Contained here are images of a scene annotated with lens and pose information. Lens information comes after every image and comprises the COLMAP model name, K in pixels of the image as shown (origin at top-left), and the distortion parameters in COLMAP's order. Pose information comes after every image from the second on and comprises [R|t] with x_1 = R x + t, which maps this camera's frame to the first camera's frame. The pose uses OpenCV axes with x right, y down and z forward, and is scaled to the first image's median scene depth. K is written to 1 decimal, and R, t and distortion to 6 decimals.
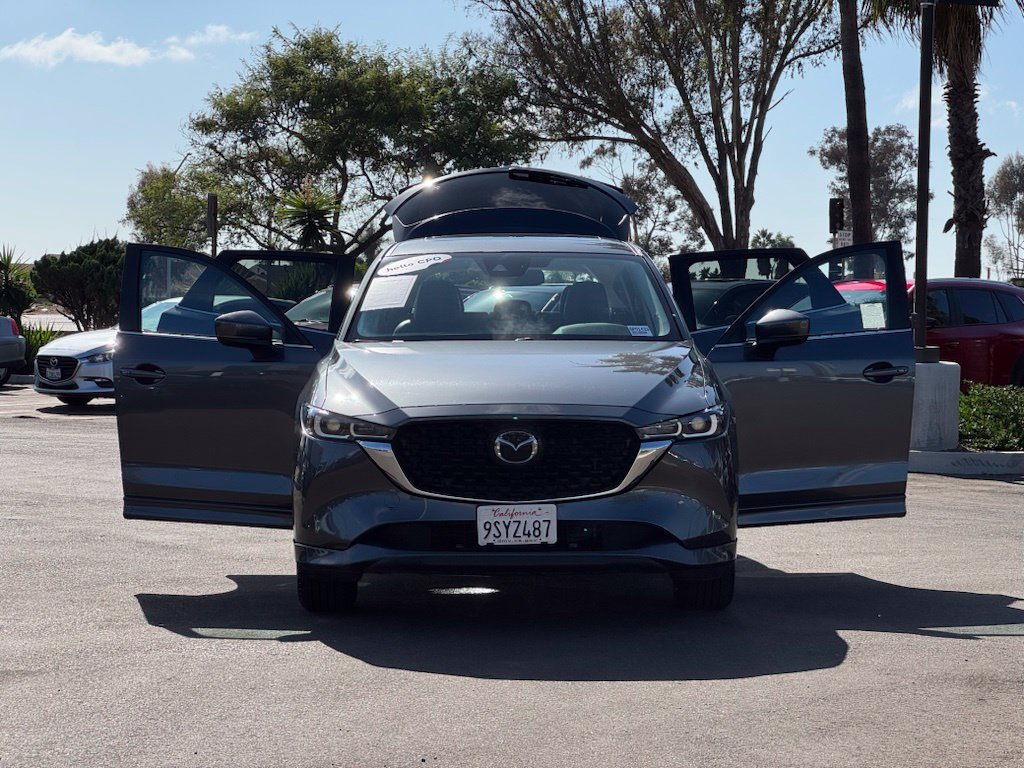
lens RADIAL K [[2260.9, 0, 512.0], [0, 2260.9, 384.0], [0, 0, 1]] dist [0.251546, -0.157060]
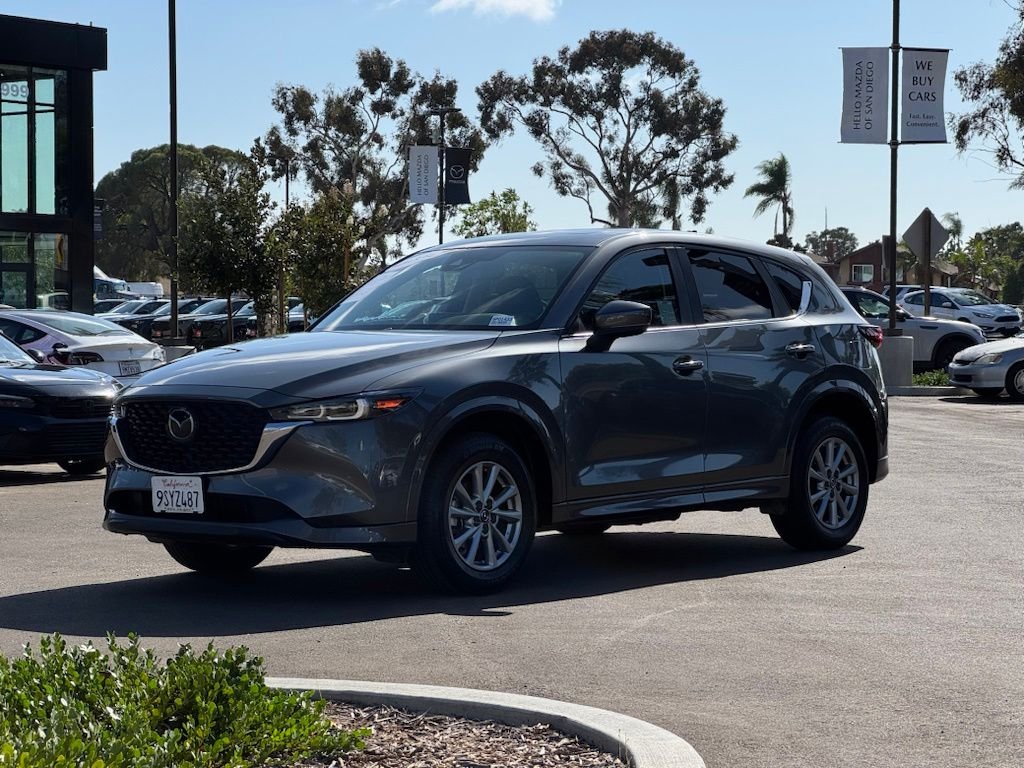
lens RADIAL K [[2256.4, 0, 513.4], [0, 2256.4, 368.9], [0, 0, 1]] dist [0.232409, 0.073828]
pose [[0.741264, 0.008497, -0.671160, 0.841185], [-0.018188, 0.999807, -0.007430, 0.006170], [0.670967, 0.017715, 0.741275, 0.284502]]
